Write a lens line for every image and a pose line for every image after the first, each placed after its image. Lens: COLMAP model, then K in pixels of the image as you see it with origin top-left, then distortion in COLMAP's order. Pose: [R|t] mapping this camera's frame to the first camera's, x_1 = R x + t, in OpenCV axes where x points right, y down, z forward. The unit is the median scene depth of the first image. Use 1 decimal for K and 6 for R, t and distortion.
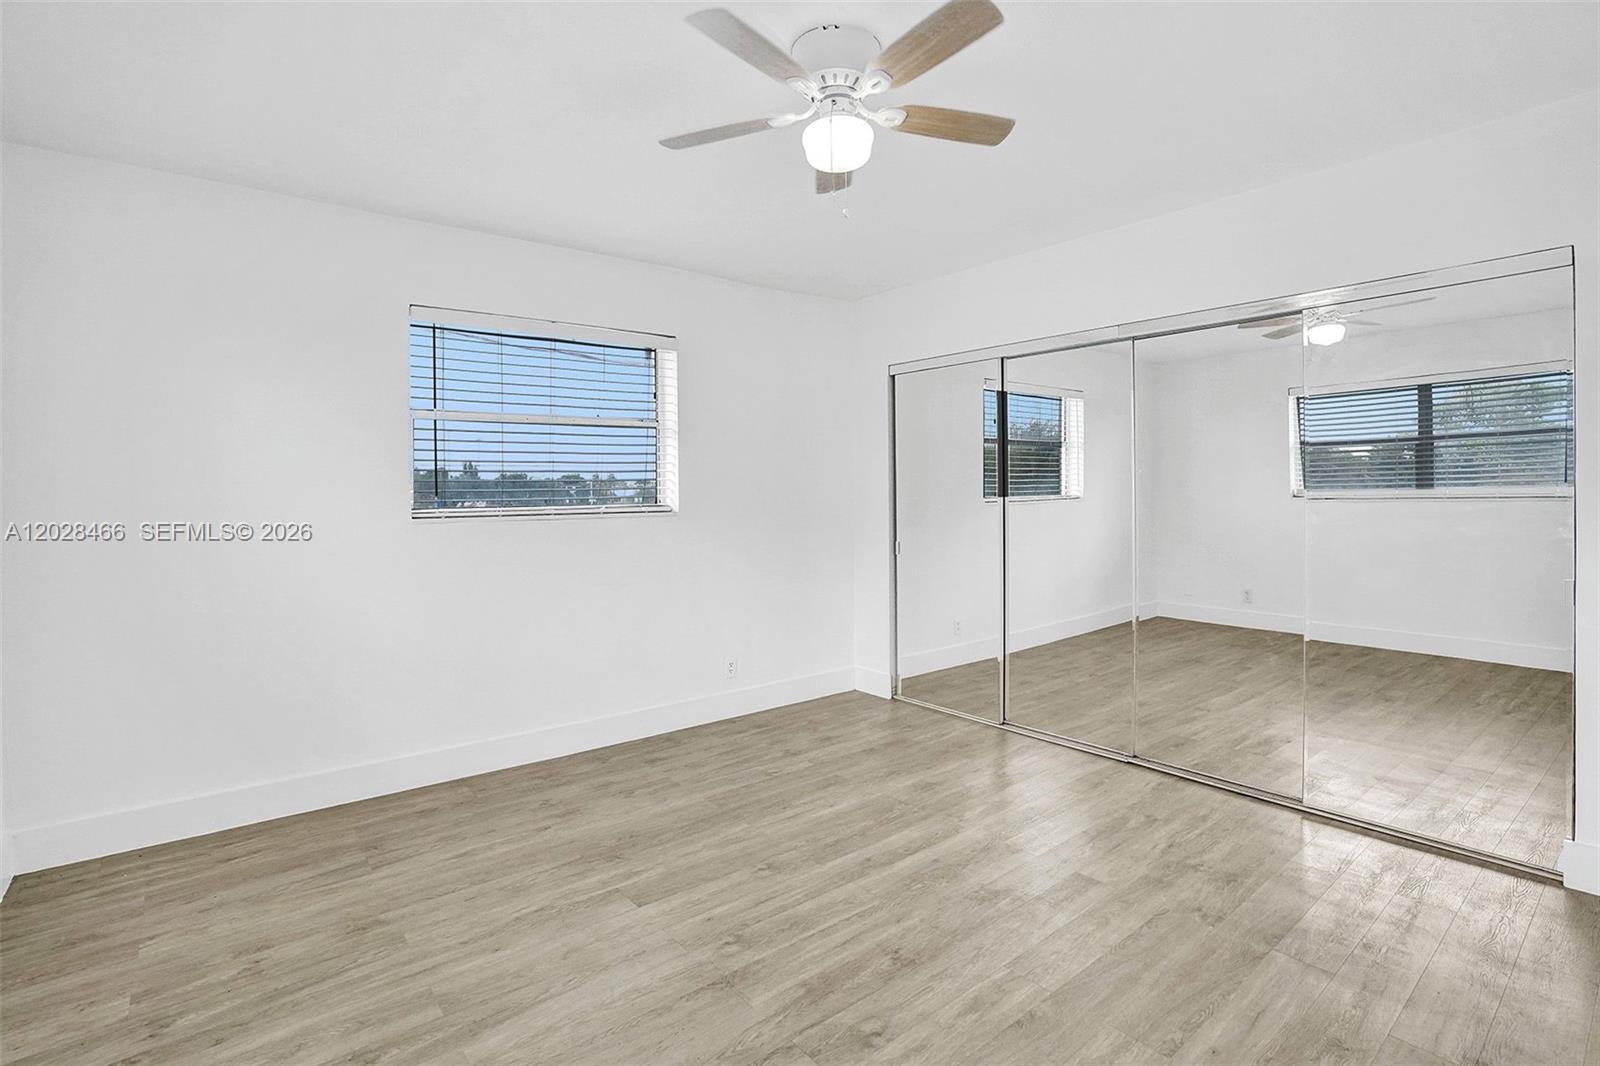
lens RADIAL K [[759.2, 0, 802.9], [0, 759.2, 526.4], [0, 0, 1]] dist [-0.066498, 0.026377]
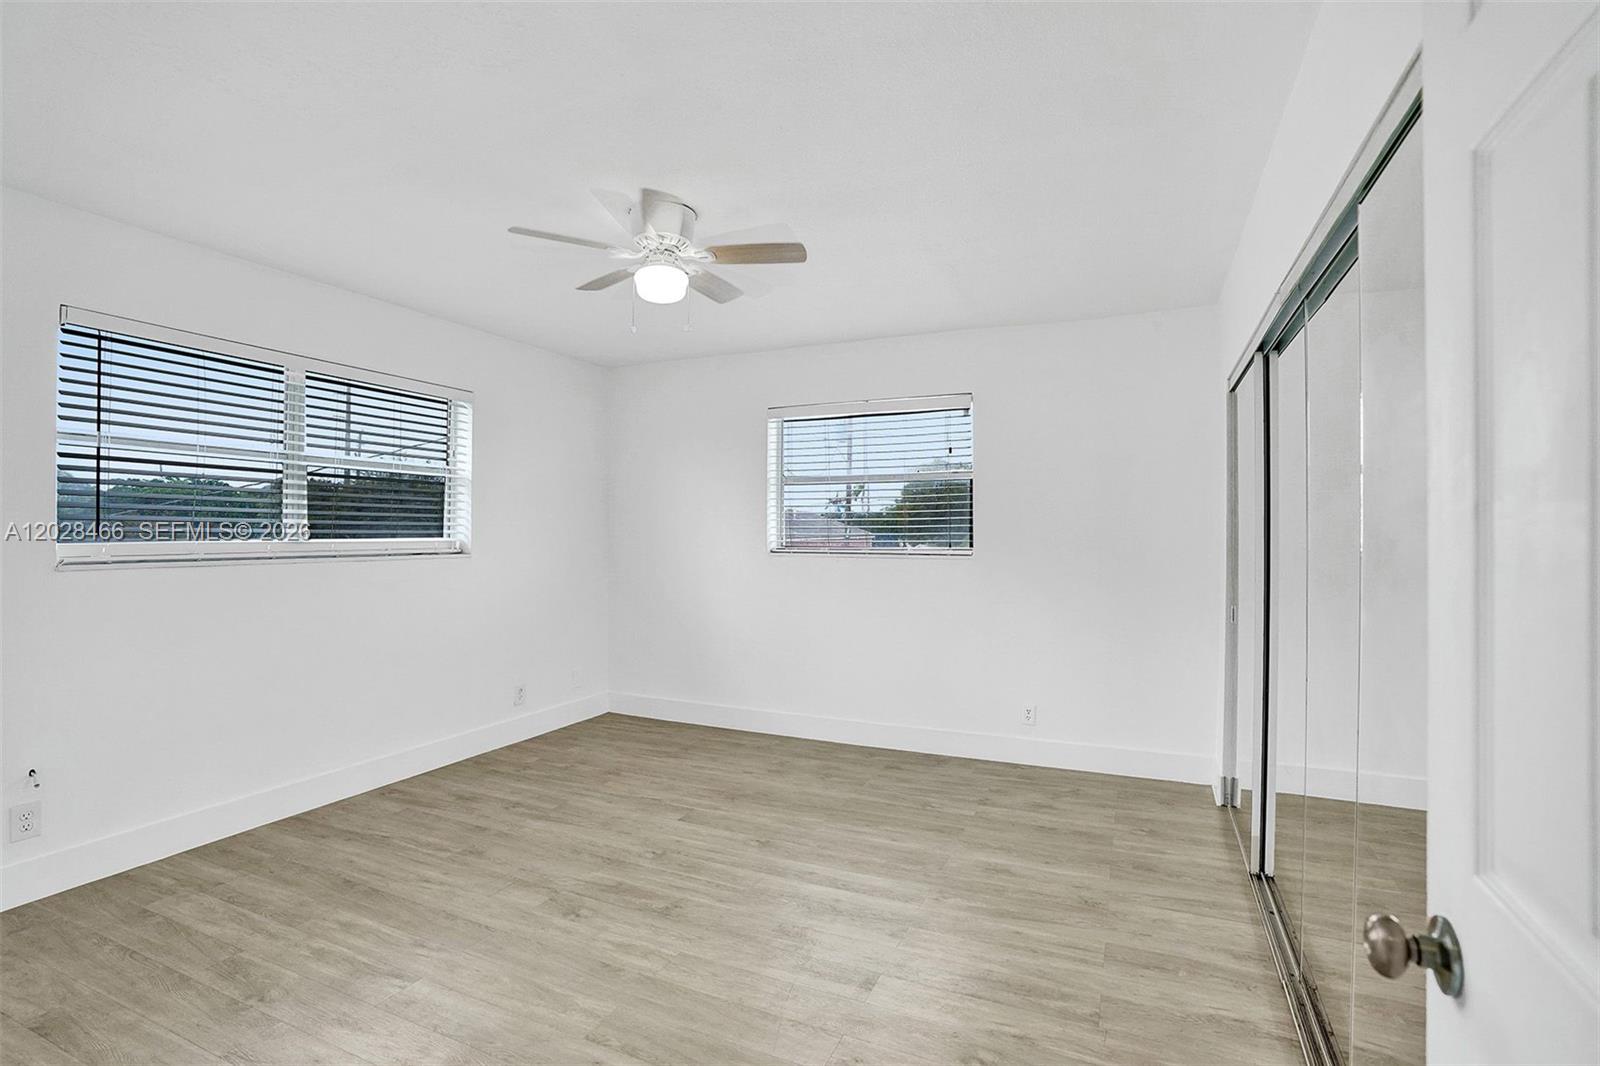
lens RADIAL K [[741.2, 0, 800.0], [0, 741.2, 533.0], [0, 0, 1]] dist [-0.064504, 0.024230]
pose [[0.449791, 0.011119, -0.893065, 0.989943], [-0.044337, 0.998968, -0.009893, -0.045133], [0.892033, 0.044046, 0.449820, 0.451762]]
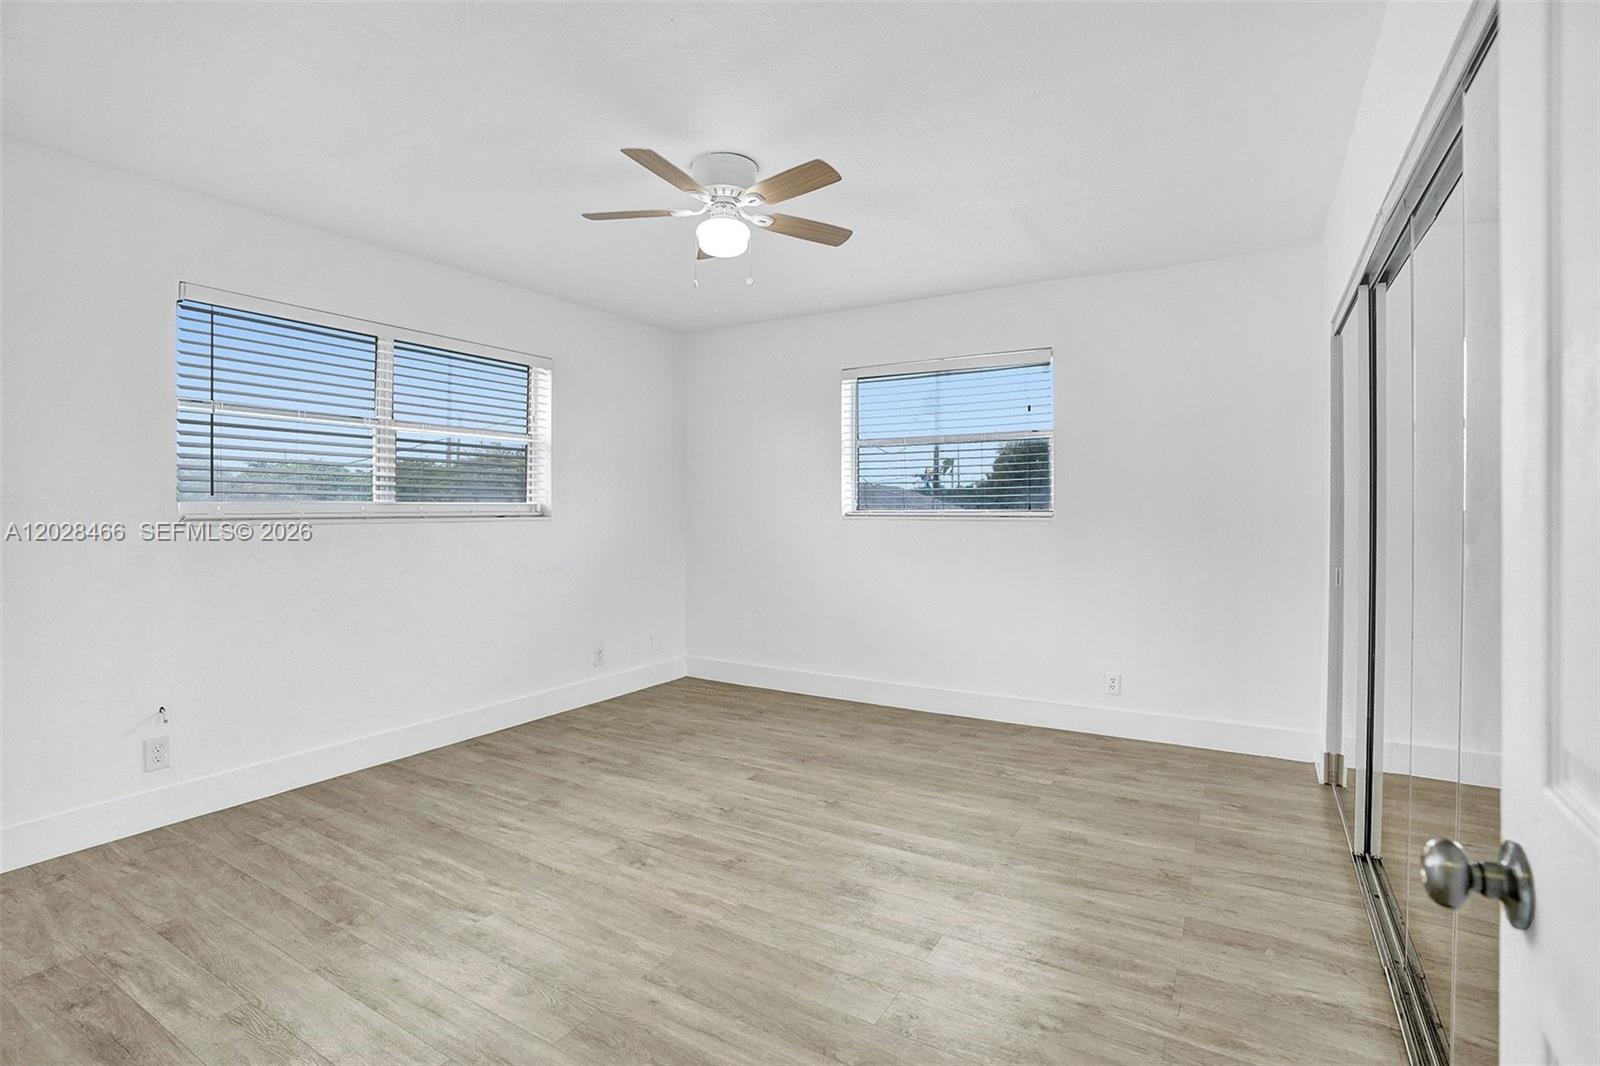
lens RADIAL K [[748.9, 0, 804.0], [0, 748.9, 518.8], [0, 0, 1]] dist [-0.070354, 0.027420]
pose [[0.347026, 0.022494, -0.937586, 0.996976], [-0.041658, 0.999095, 0.008550, -0.018647], [0.936930, 0.036091, 0.347649, 0.482958]]
